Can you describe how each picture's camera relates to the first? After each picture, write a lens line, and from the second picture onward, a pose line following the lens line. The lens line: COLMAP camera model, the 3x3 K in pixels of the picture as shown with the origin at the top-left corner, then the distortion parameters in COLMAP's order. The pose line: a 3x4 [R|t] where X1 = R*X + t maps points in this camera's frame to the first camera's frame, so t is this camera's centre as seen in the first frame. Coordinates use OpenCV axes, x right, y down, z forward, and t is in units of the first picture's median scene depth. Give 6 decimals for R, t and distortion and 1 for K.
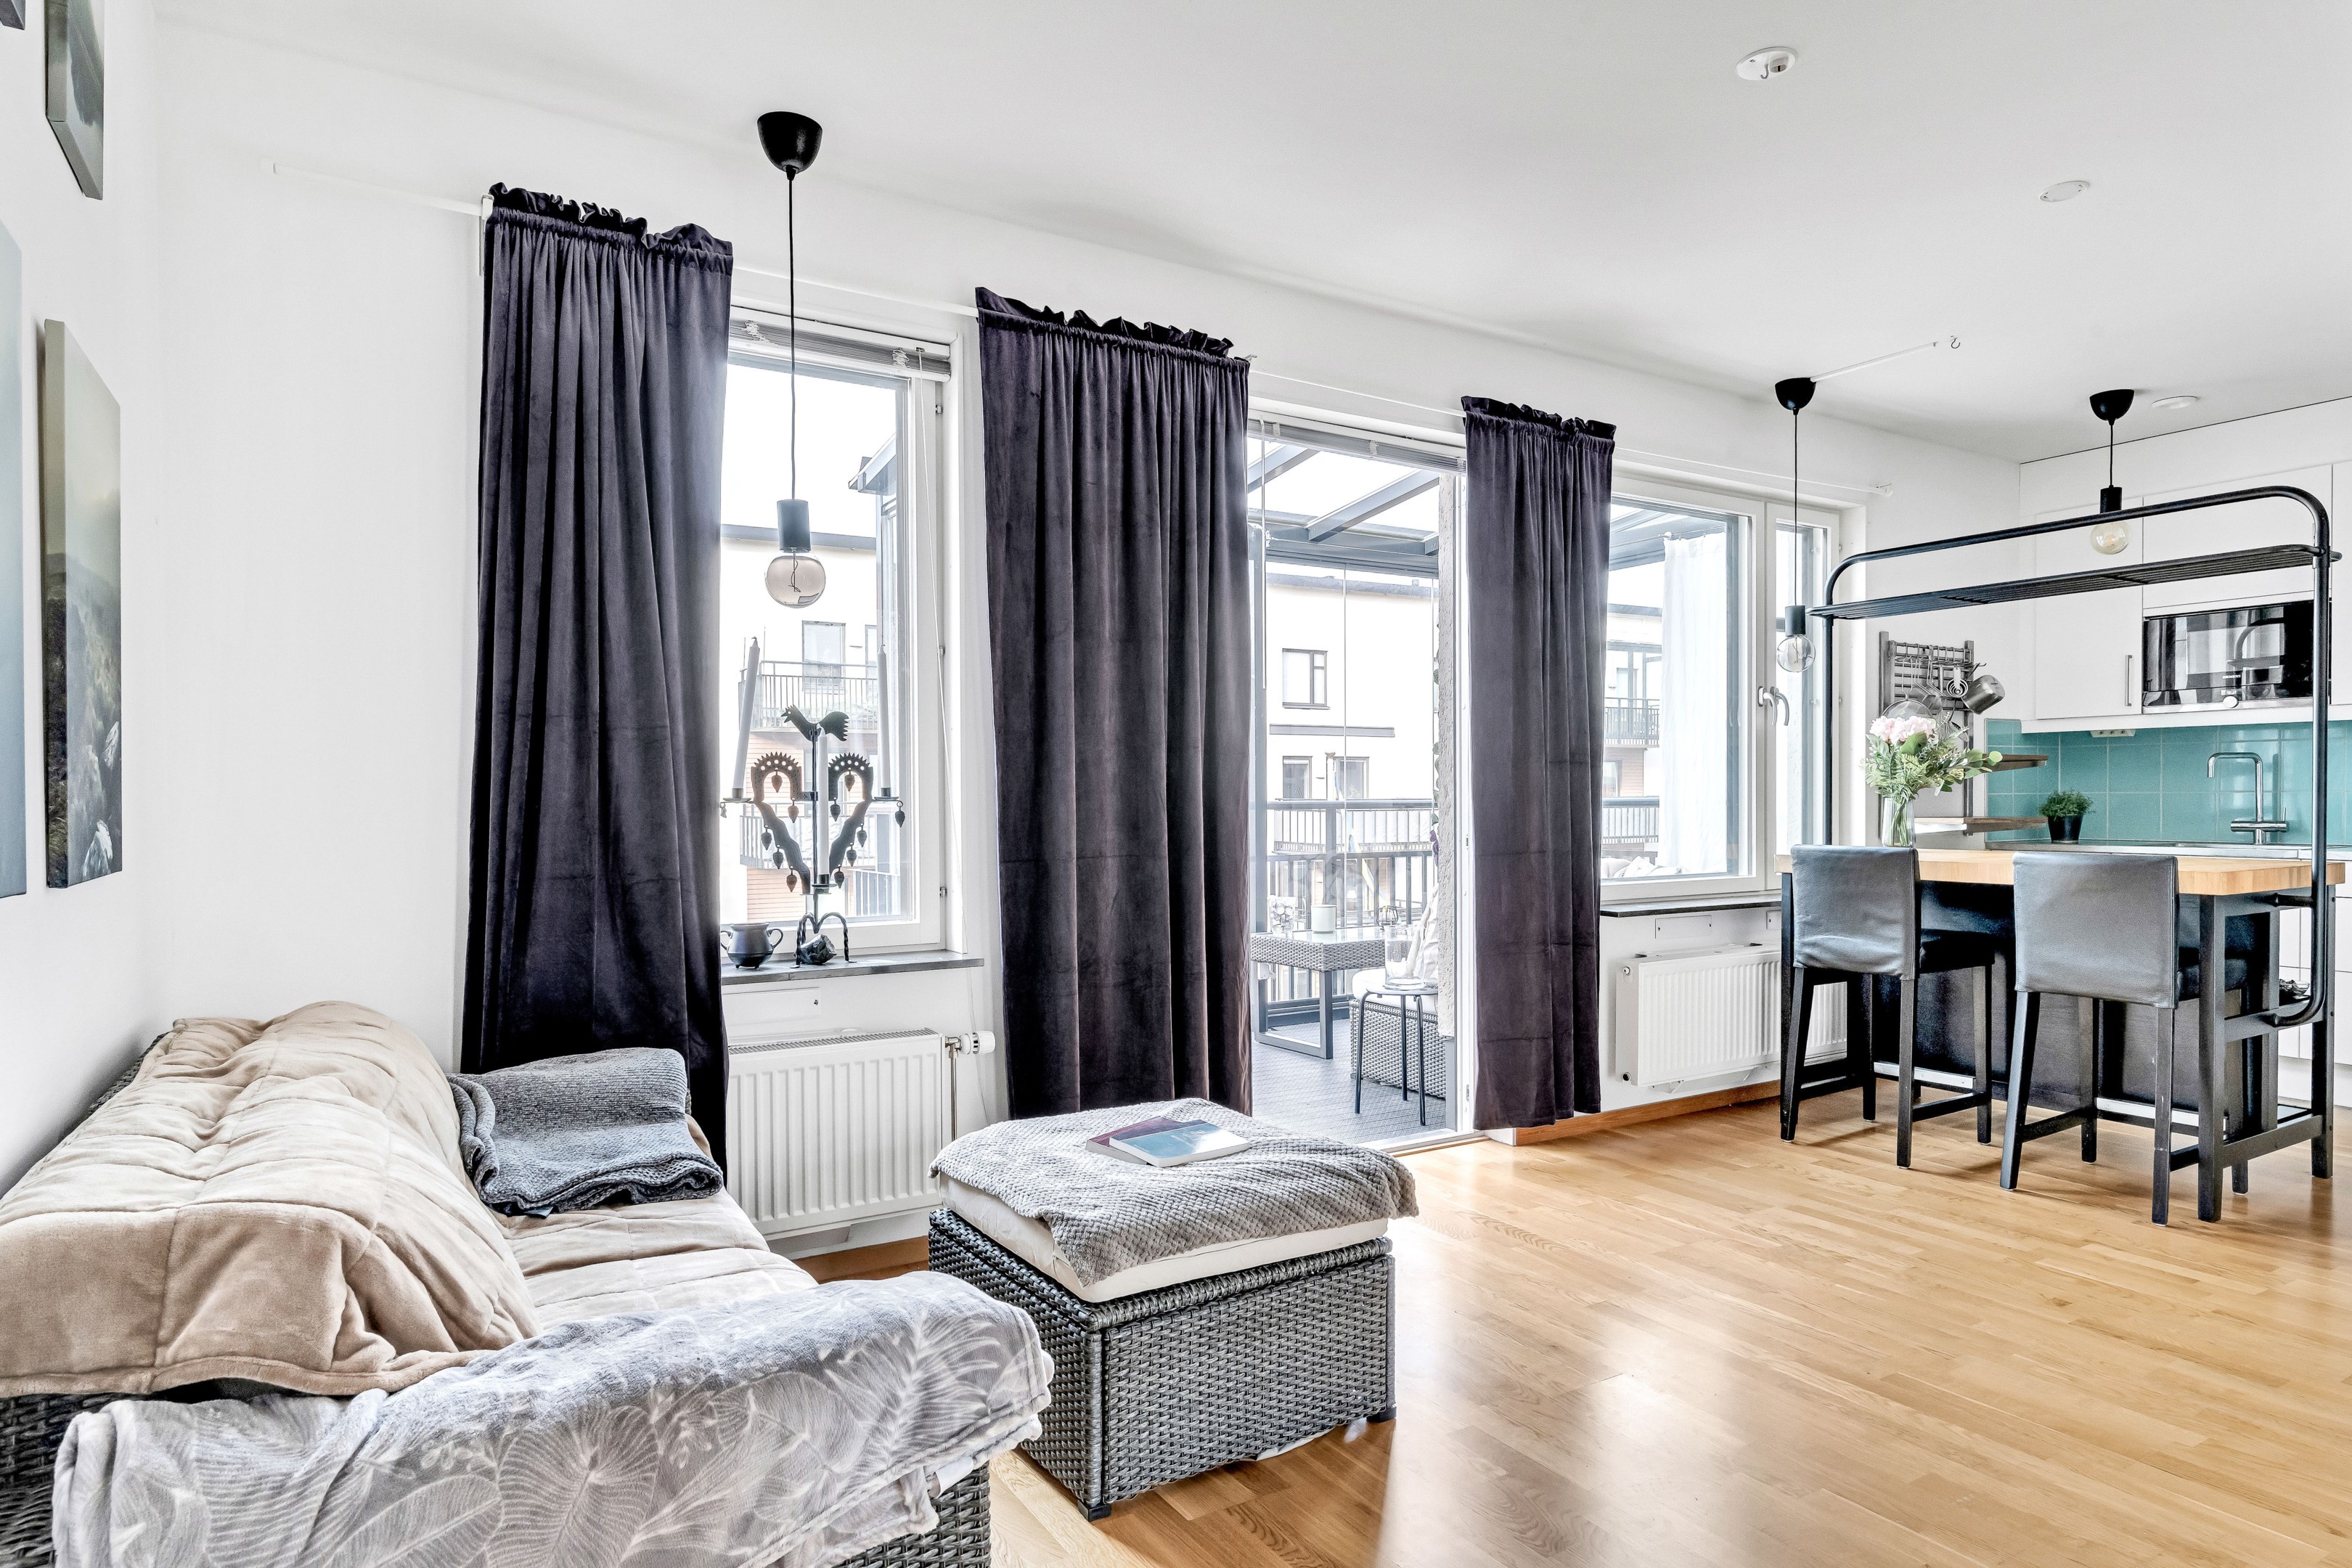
lens RADIAL K [[1321.8, 0, 1188.9], [0, 1321.8, 834.0], [0, 0, 1]] dist [0.000433, 0.000403]
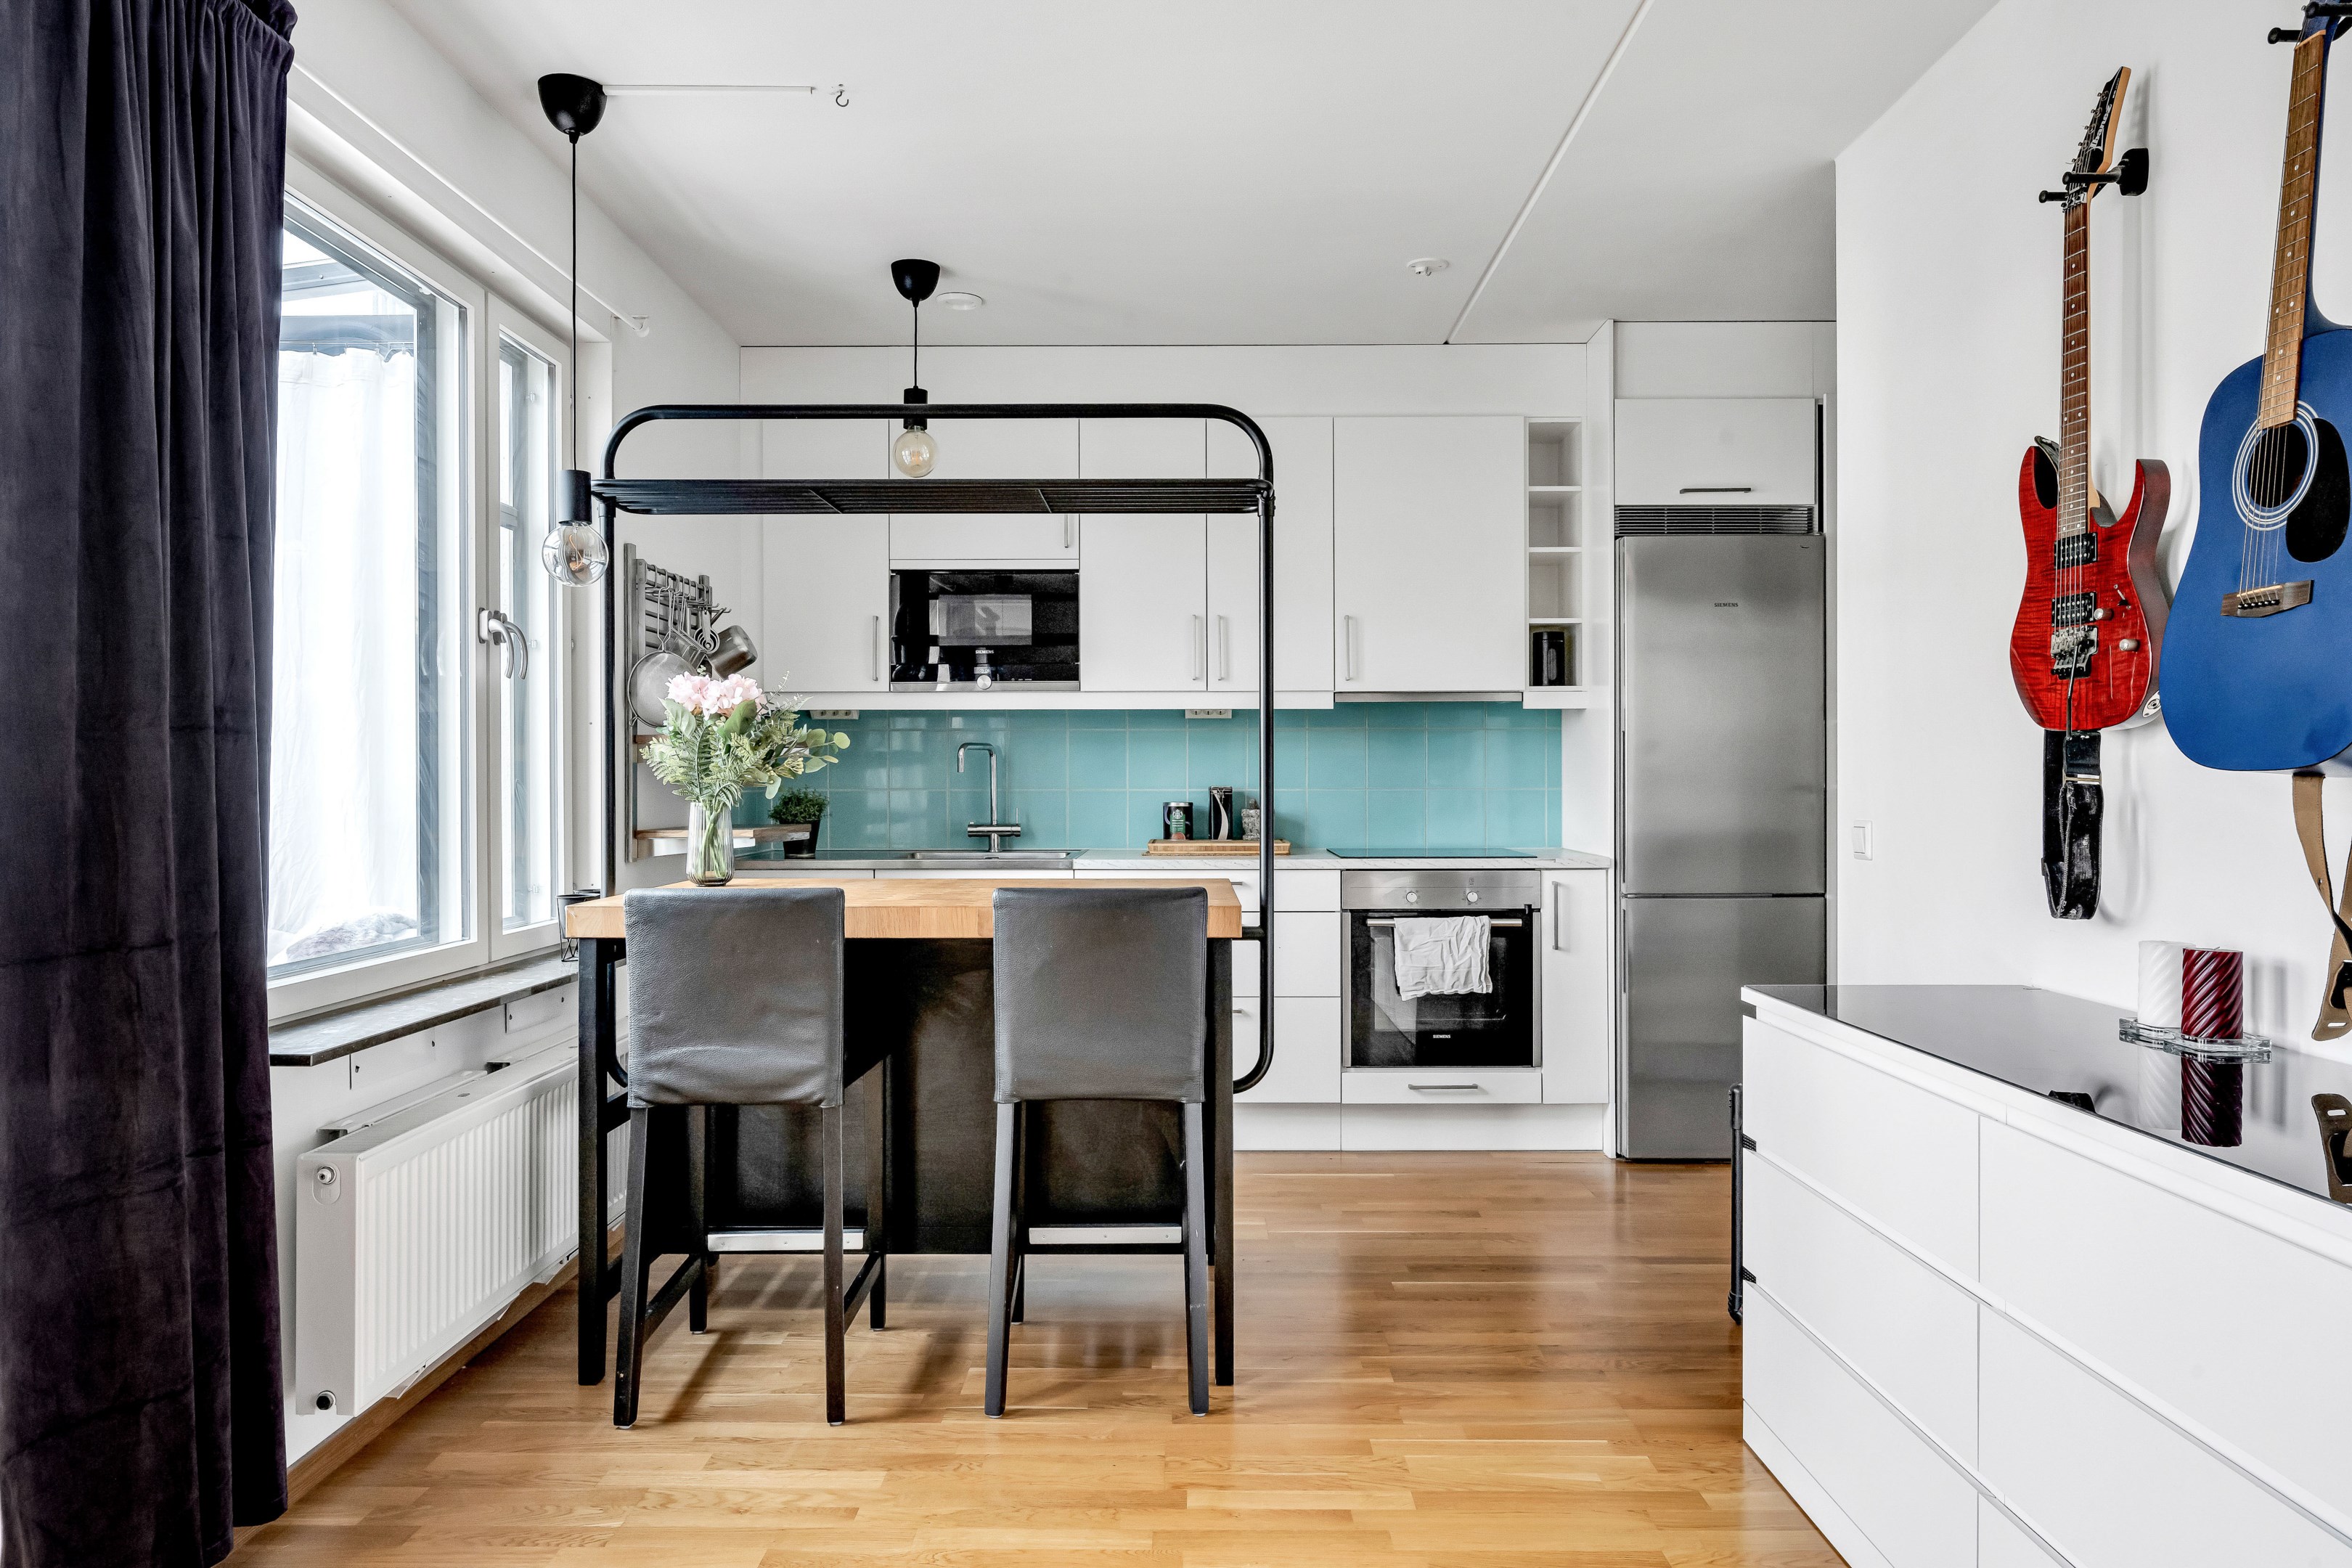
lens RADIAL K [[1575.8, 0, 1176.0], [0, 1575.8, 784.0], [0, 0, 1]] dist [0.007737, 0.002075]
pose [[0.521028, 0.002976, 0.853535, 0.008554], [0.019428, 0.999693, -0.015345, -0.022038], [-0.853319, 0.024578, 0.520810, 0.456678]]
